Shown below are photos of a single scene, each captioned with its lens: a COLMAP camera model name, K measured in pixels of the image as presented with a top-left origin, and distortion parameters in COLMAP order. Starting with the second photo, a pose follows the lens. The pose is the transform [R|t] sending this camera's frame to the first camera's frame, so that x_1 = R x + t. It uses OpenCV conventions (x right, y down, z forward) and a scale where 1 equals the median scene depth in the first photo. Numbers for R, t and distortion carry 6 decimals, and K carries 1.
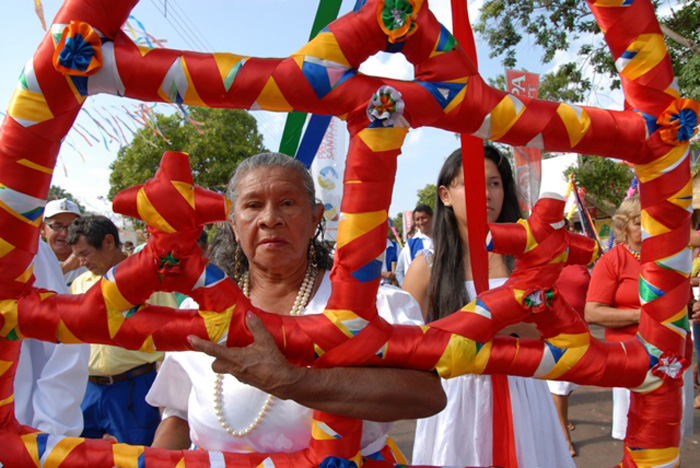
lens RADIAL K [[544.9, 0, 350.0], [0, 544.9, 234.0], [0, 0, 1]] dist [-0.167456, 0.118788]
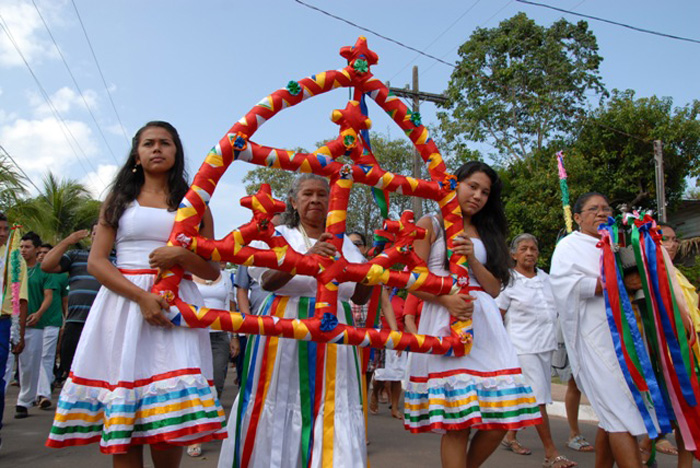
lens RADIAL K [[544.9, 0, 350.0], [0, 544.9, 234.0], [0, 0, 1]] dist [-0.167456, 0.118788]
pose [[0.974784, 0.030038, 0.221120, -0.511336], [0.048362, 0.938911, -0.340745, 0.996536], [-0.217848, 0.342846, 0.913783, -1.420035]]
